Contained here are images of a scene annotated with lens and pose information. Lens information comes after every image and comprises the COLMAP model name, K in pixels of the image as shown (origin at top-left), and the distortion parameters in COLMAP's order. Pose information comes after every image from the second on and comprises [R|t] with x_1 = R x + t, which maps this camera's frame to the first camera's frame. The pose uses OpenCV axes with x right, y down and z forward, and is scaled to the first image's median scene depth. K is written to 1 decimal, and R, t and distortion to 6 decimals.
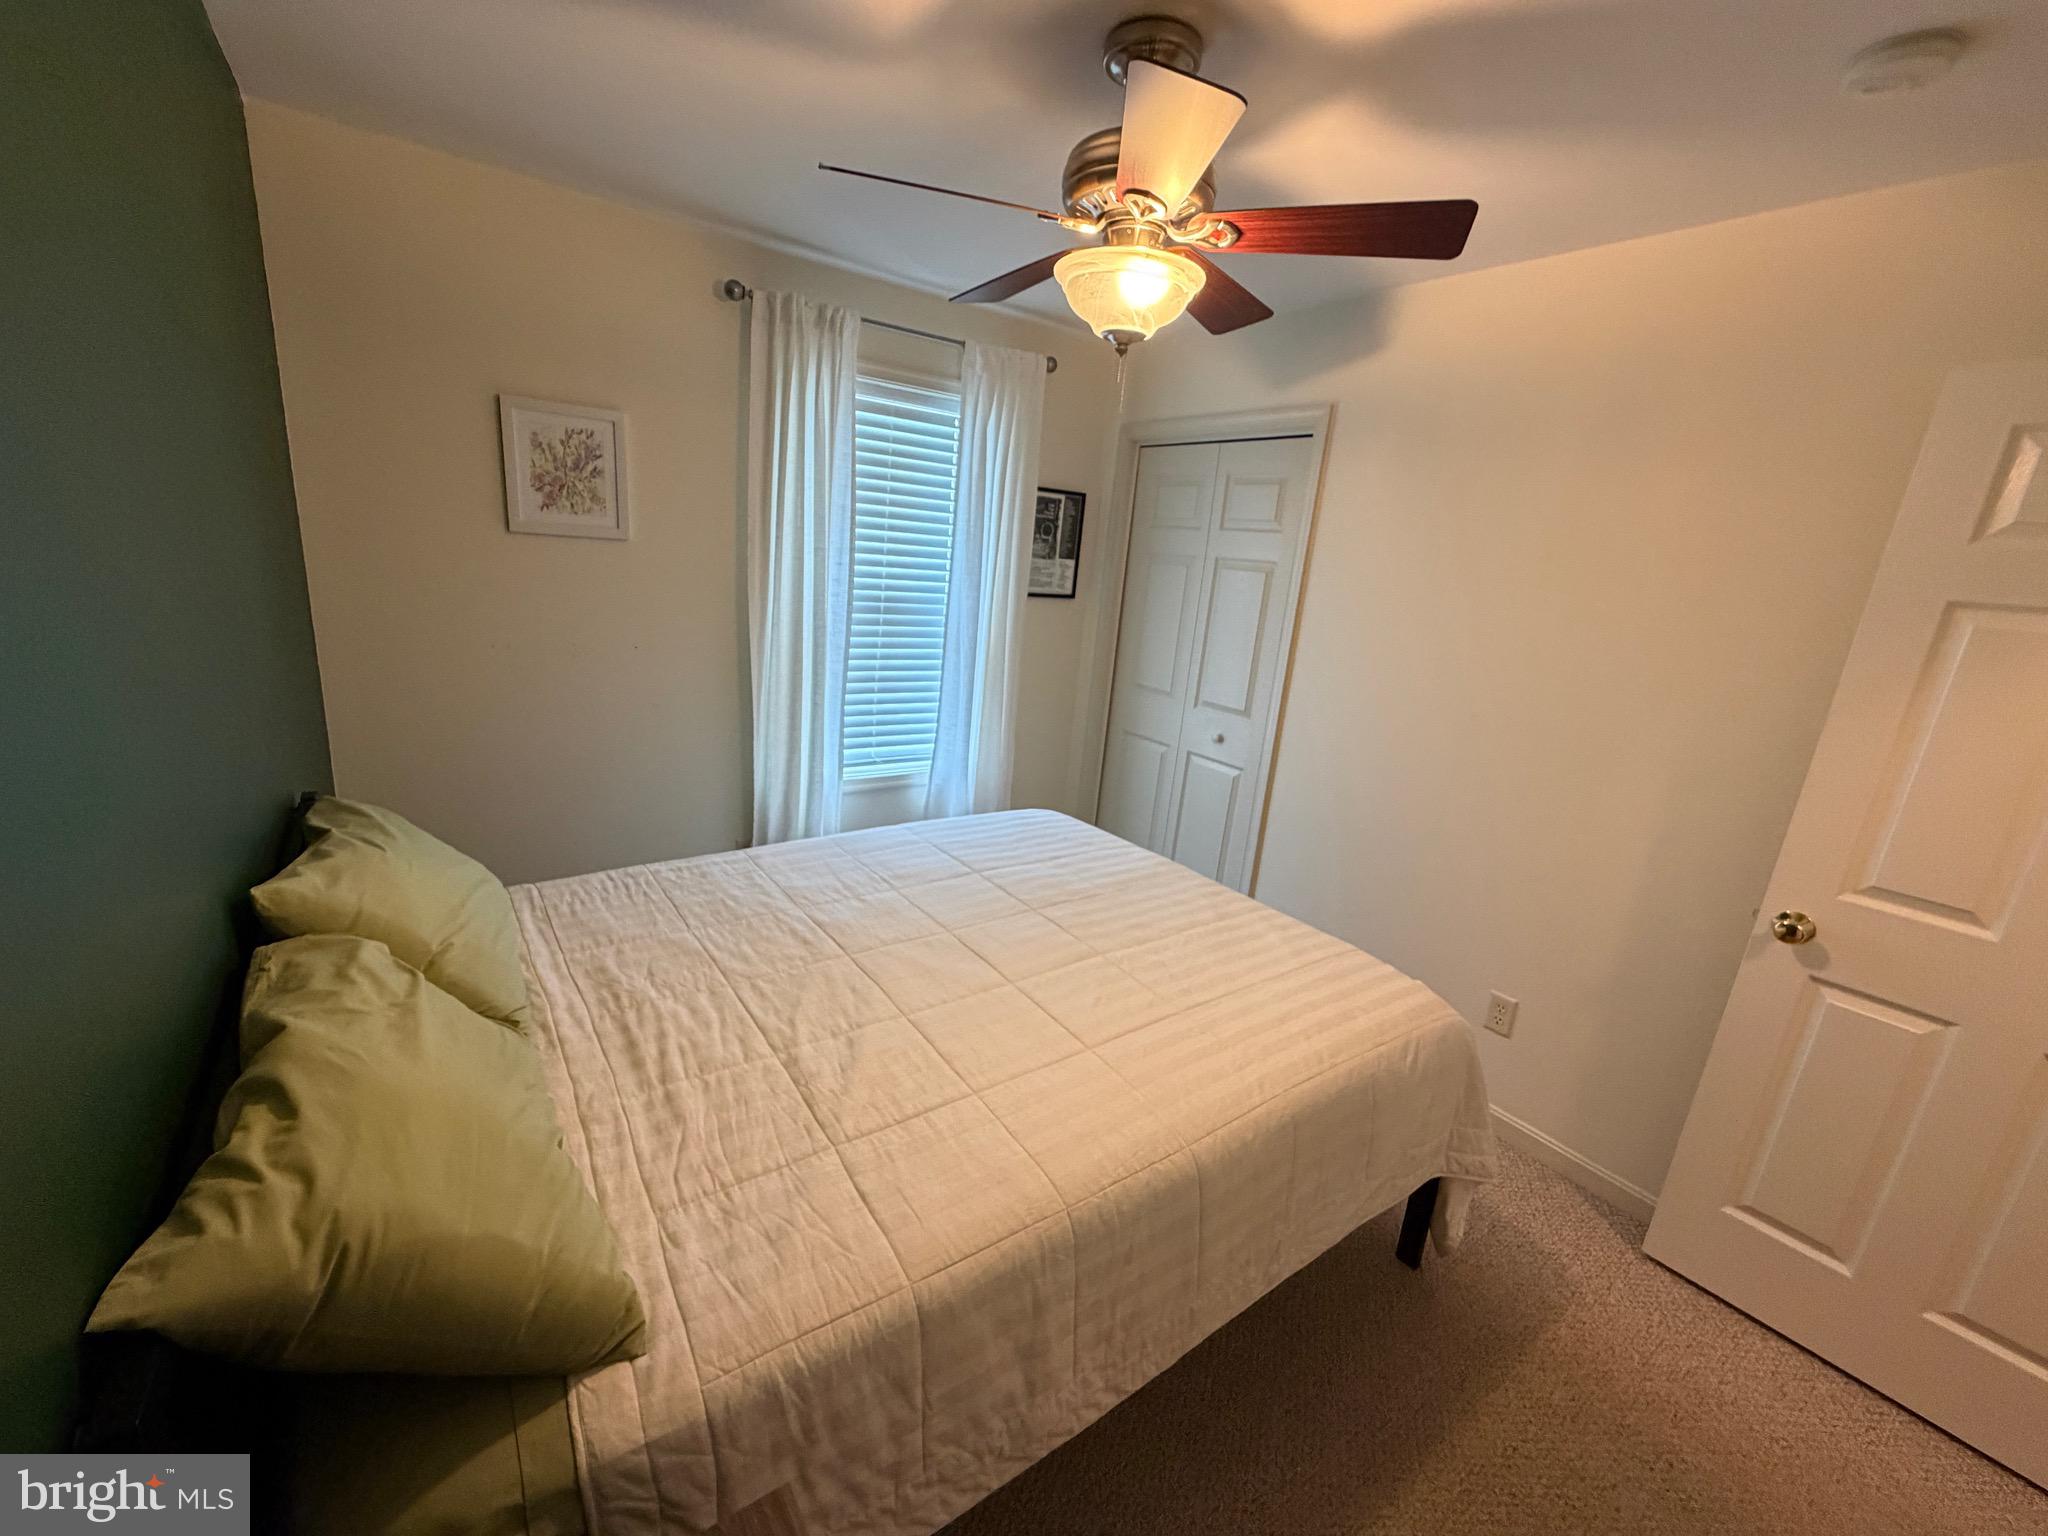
lens RADIAL K [[818.2, 0, 1018.9], [0, 818.2, 768.5], [0, 0, 1]] dist [0.001982, -0.000197]
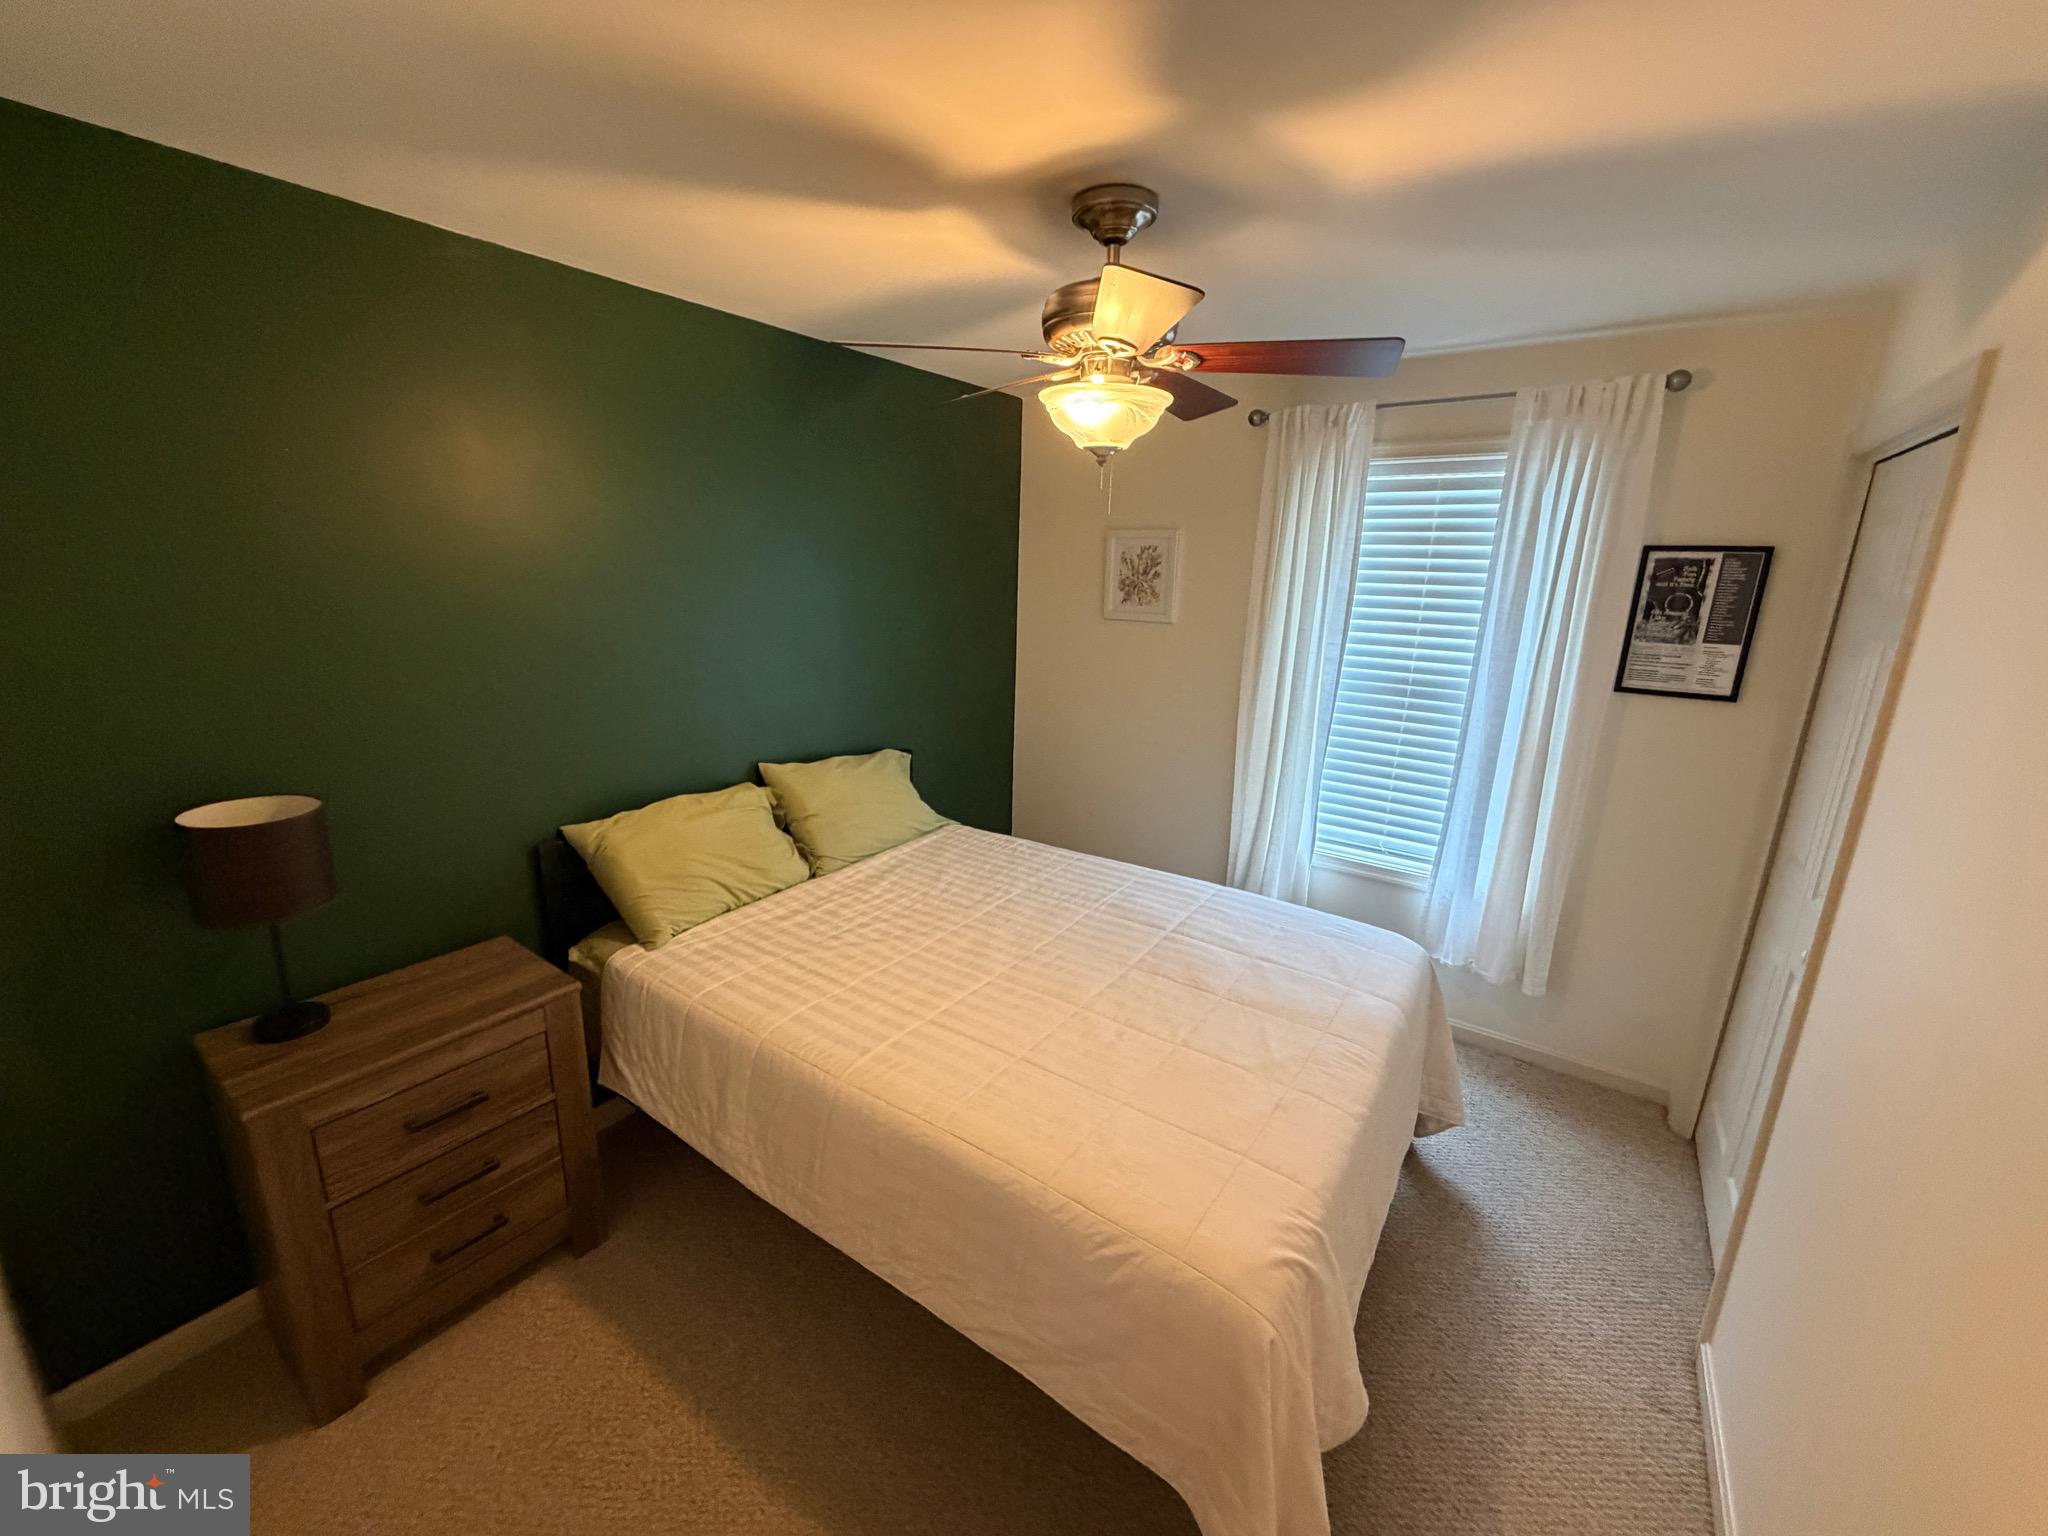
lens RADIAL K [[818.2, 0, 1015.4], [0, 818.2, 766.5], [0, 0, 1]] dist [0.001982, -0.000197]
pose [[0.336448, 0.159721, -0.928058, 0.567642], [-0.240824, 0.967334, 0.079175, -0.078533], [0.910388, 0.196861, 0.363922, 0.267209]]
